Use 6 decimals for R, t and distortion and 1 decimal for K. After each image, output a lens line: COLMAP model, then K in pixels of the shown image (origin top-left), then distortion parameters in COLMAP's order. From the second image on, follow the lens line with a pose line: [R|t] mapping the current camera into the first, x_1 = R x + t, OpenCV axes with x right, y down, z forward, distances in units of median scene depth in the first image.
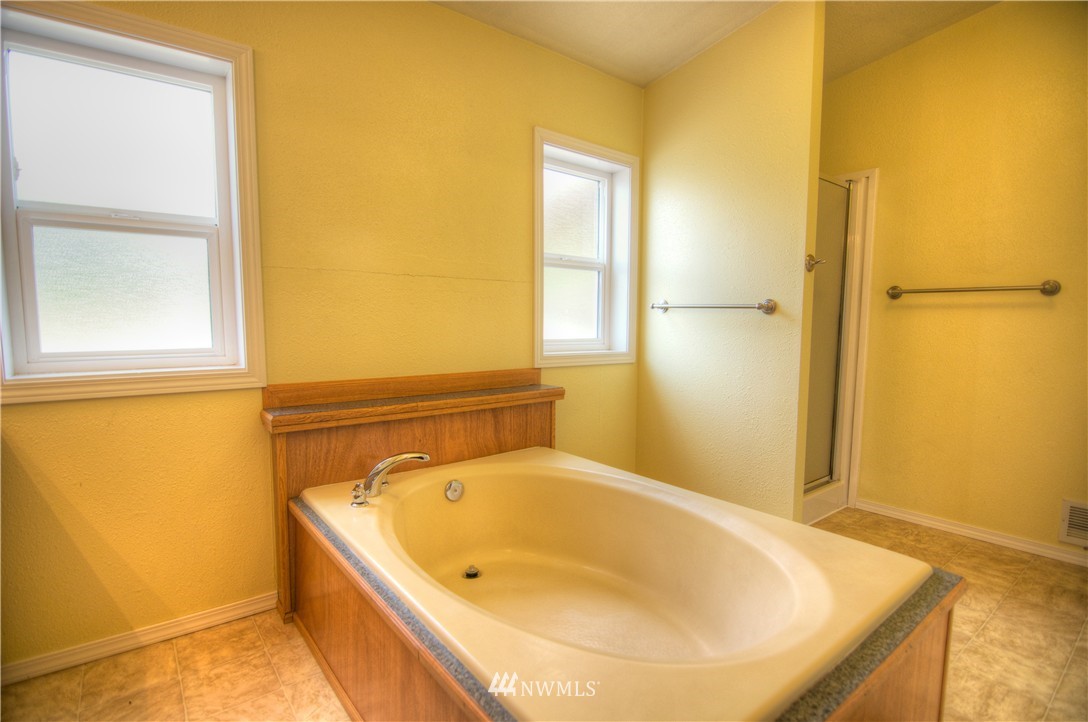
lens RADIAL K [[529.7, 0, 546.0], [0, 529.7, 370.0], [0, 0, 1]] dist [-0.004102, -0.012220]
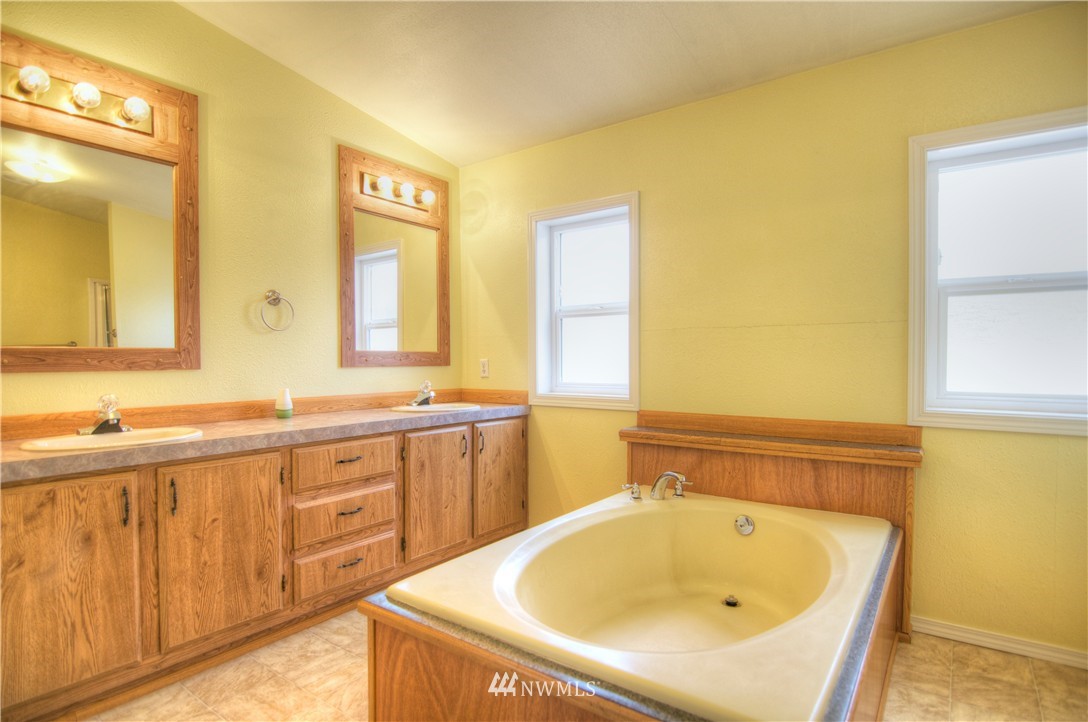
lens RADIAL K [[572.8, 0, 540.7], [0, 572.8, 365.9], [0, 0, 1]] dist [0.000968, 0.000203]
pose [[0.265380, 0.009323, -0.964099, 0.802388], [-0.084184, 0.996358, -0.013537, -0.041863], [0.960462, 0.084755, 0.265198, 0.260228]]
